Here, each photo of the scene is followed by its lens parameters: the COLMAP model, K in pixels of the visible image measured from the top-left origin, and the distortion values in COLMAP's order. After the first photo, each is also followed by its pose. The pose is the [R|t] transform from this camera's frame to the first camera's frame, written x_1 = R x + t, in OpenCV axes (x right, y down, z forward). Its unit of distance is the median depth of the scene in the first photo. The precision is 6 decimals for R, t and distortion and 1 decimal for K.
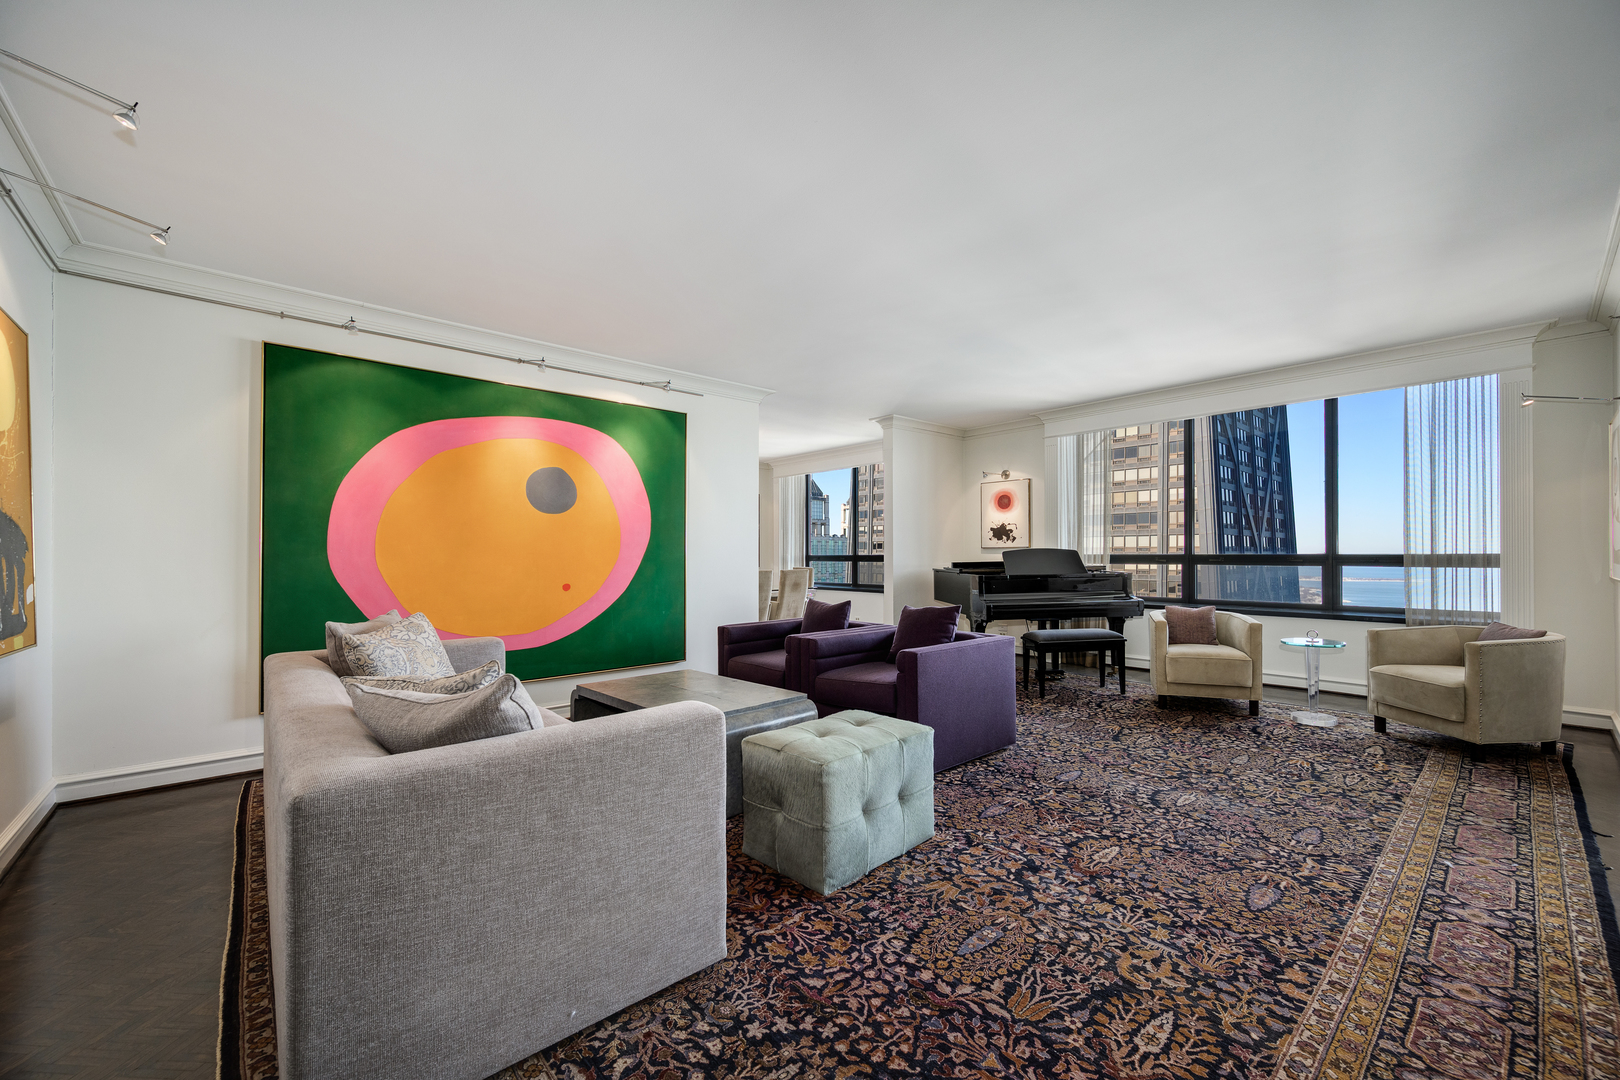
lens RADIAL K [[637.9, 0, 816.8], [0, 637.9, 545.7], [0, 0, 1]] dist [-0.005139, 0.001118]
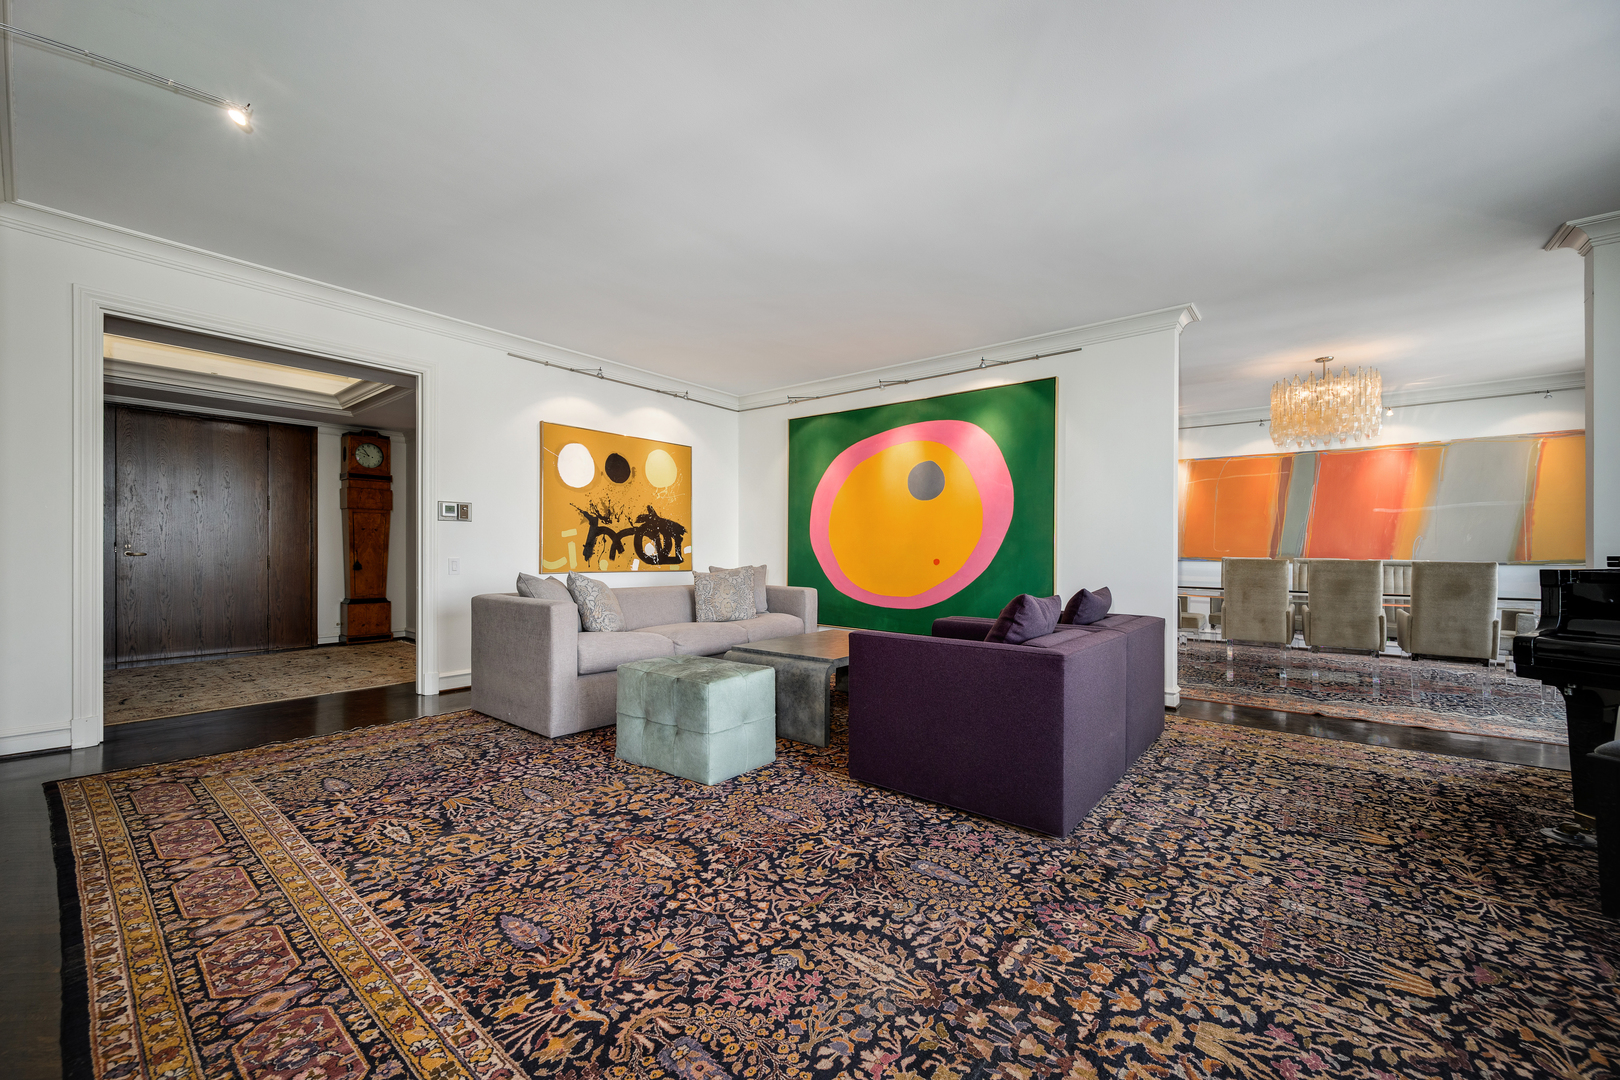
lens RADIAL K [[637.9, 0, 807.1], [0, 637.9, 537.9], [0, 0, 1]] dist [-0.005139, 0.001118]
pose [[0.156295, -0.016115, -0.987579, 1.249122], [0.005686, 0.999865, -0.015416, 0.065198], [0.987694, -0.003206, 0.156365, 0.994419]]
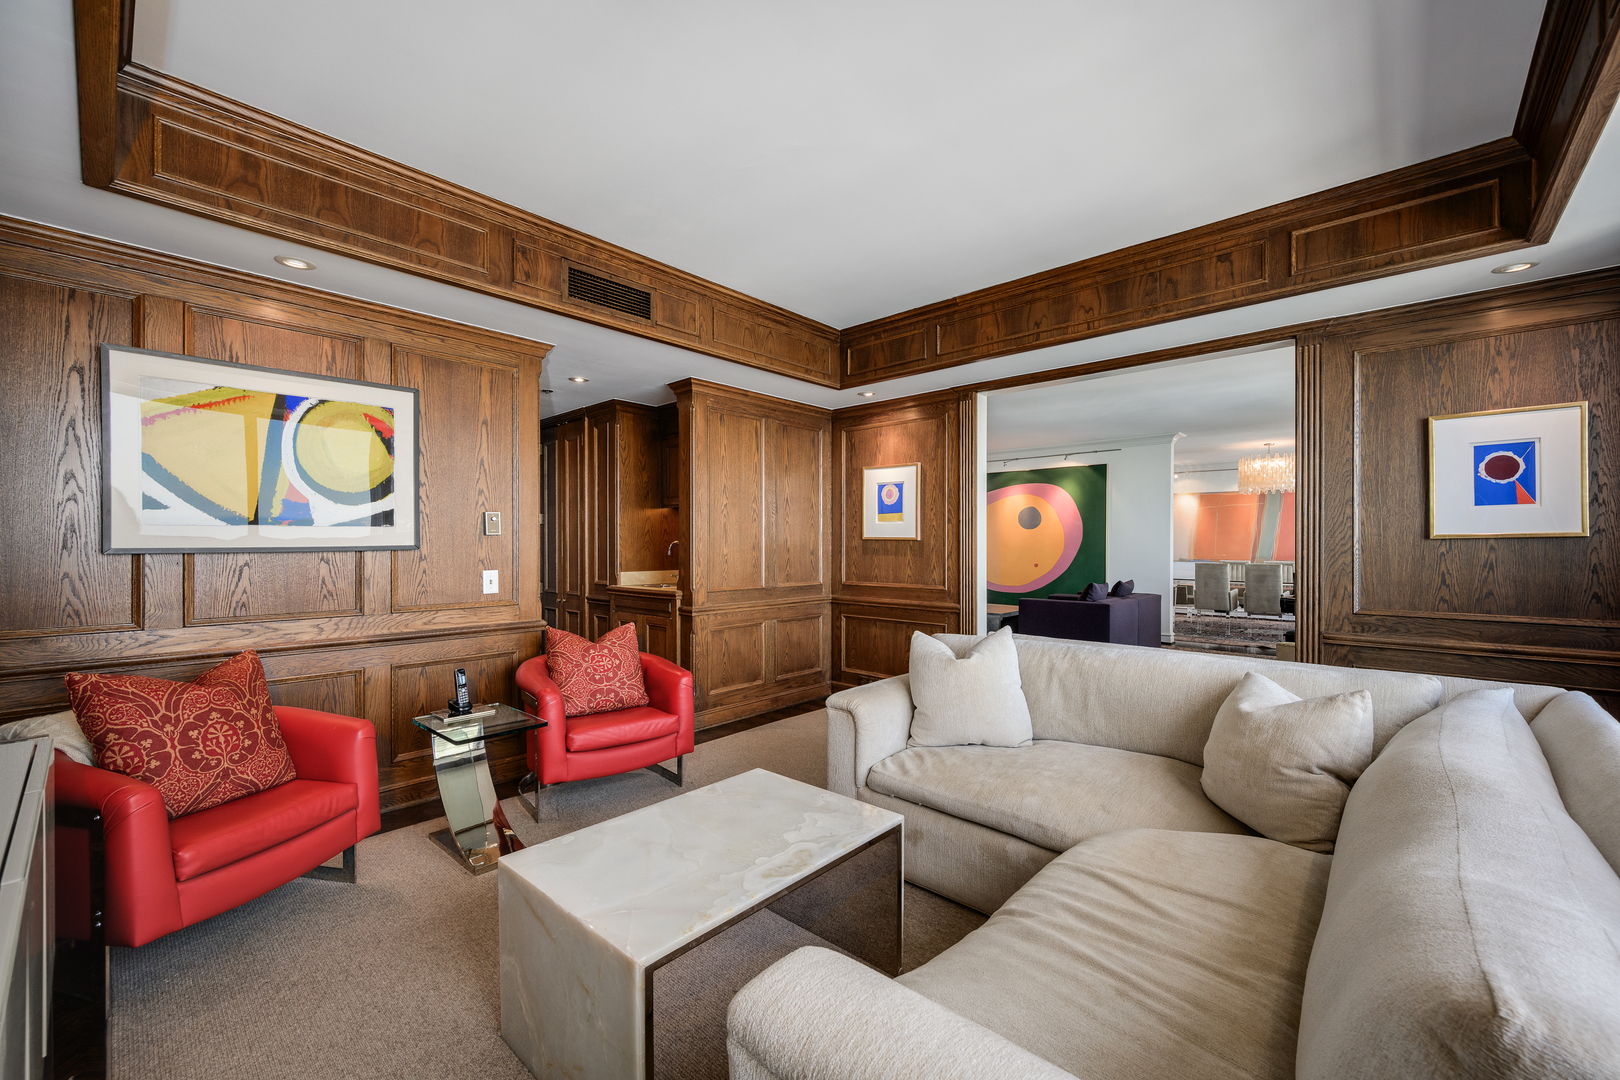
lens RADIAL K [[644.0, 0, 816.5], [0, 644.0, 541.6], [0, 0, 1]] dist [0.000304, 0.000012]
pose [[0.106432, 0.000500, -0.994320, 2.701030], [0.011674, 0.999930, 0.001752, -0.036904], [0.994251, -0.011795, 0.106418, 0.142606]]
